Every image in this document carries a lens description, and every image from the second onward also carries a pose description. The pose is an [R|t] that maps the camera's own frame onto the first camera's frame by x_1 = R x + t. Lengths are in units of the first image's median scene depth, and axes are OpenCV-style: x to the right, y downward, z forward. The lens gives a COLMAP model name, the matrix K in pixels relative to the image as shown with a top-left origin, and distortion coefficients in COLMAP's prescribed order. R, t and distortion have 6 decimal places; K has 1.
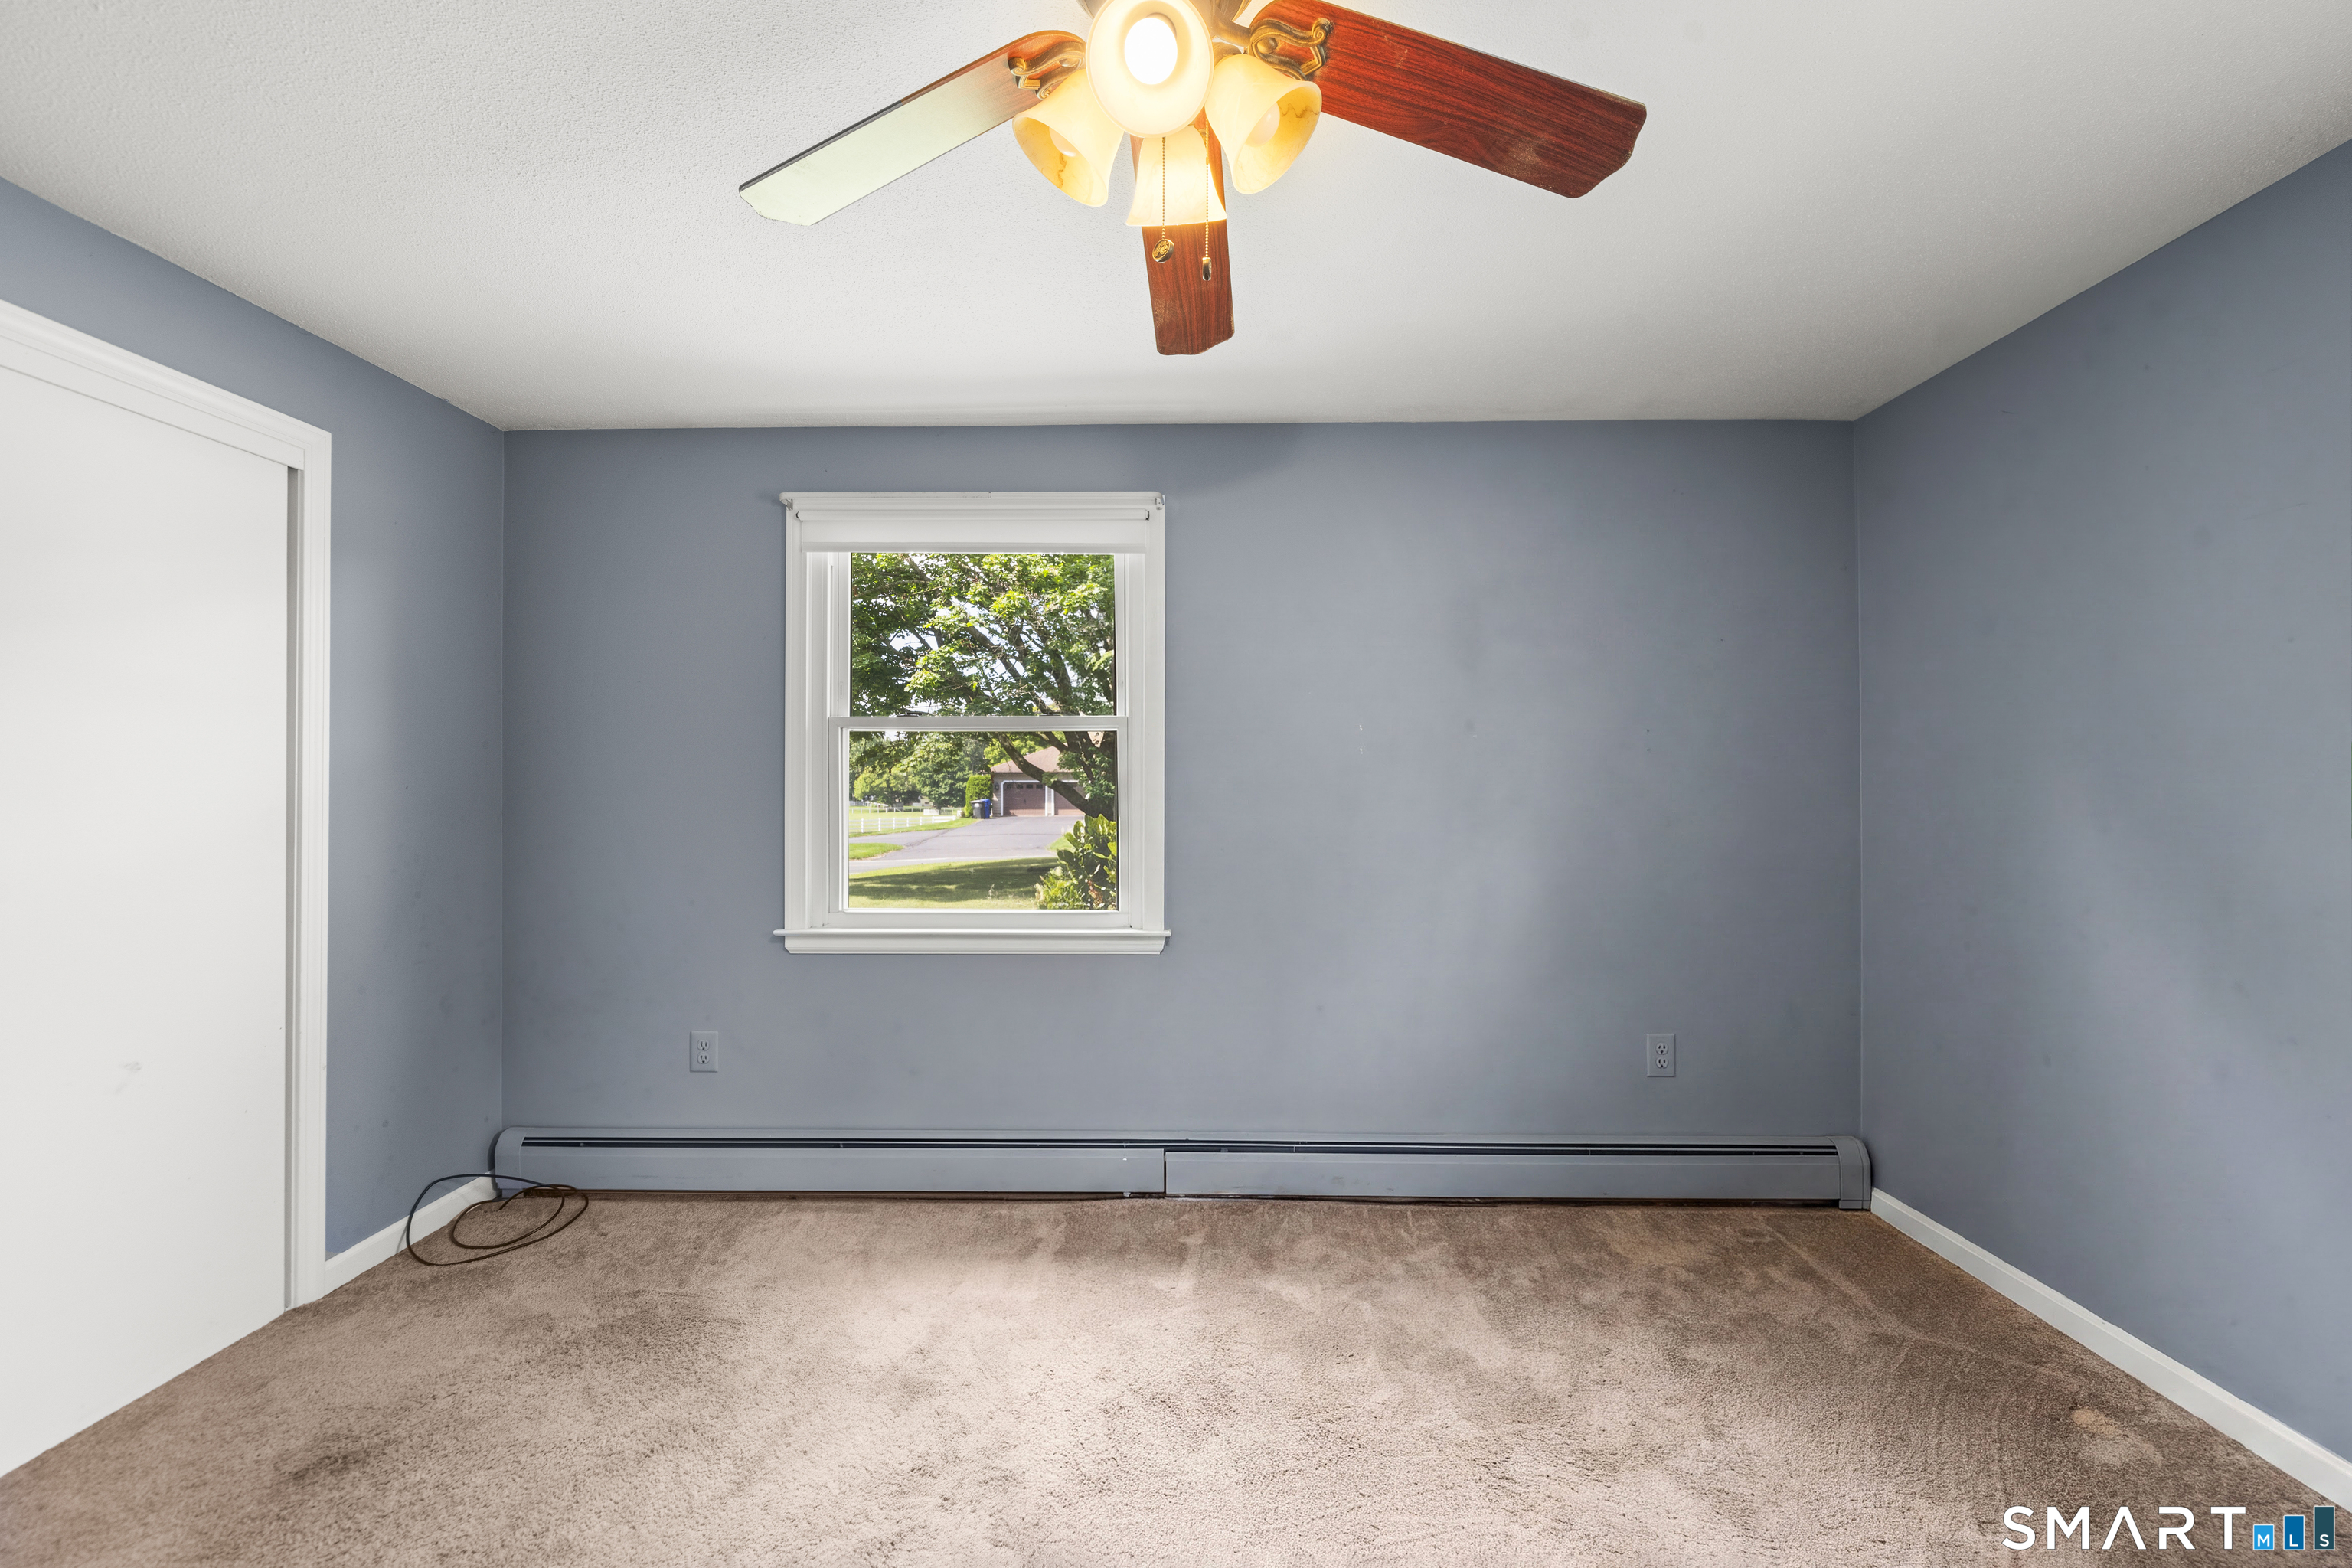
lens RADIAL K [[933.9, 0, 1175.0], [0, 933.9, 770.4], [0, 0, 1]] dist [0.000356, 0.000591]
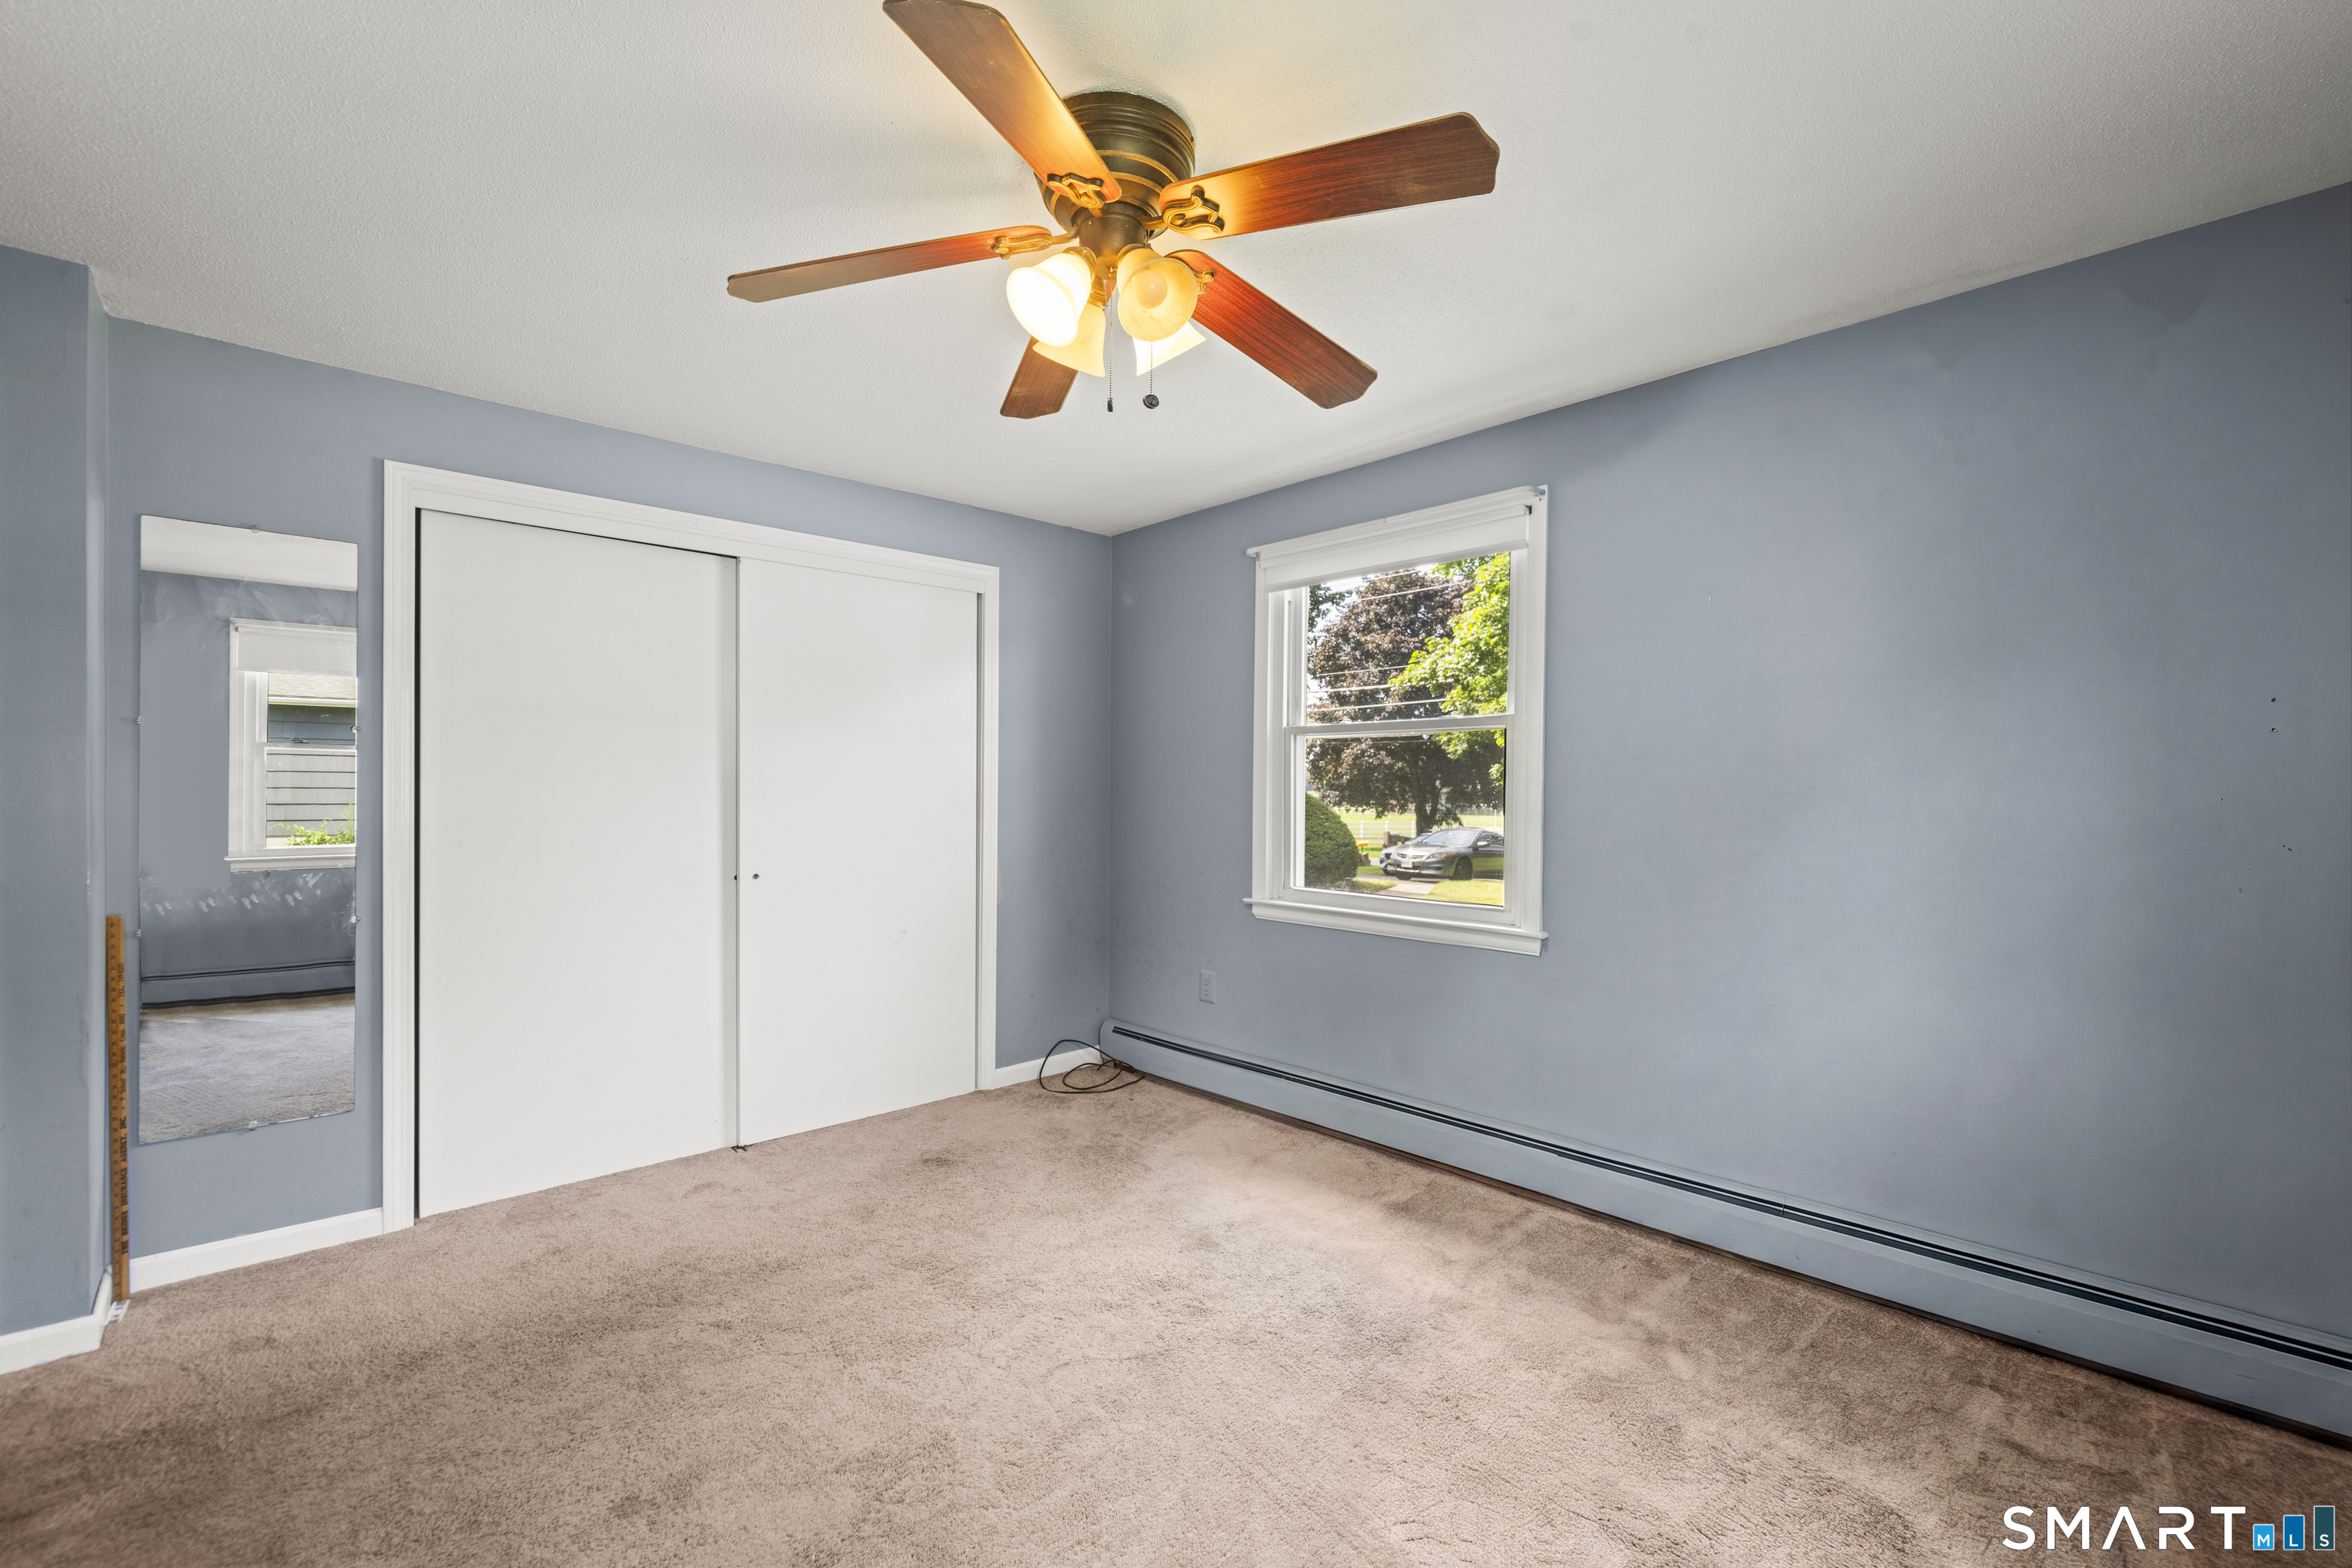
lens RADIAL K [[971.3, 0, 1176.0], [0, 971.3, 784.0], [0, 0, 1]] dist [-0.000491, 0.000090]
pose [[0.706942, 0.002117, -0.707268, 0.493140], [0.008458, 0.999899, 0.011446, 0.001188], [0.707221, -0.014074, 0.706852, 0.011619]]
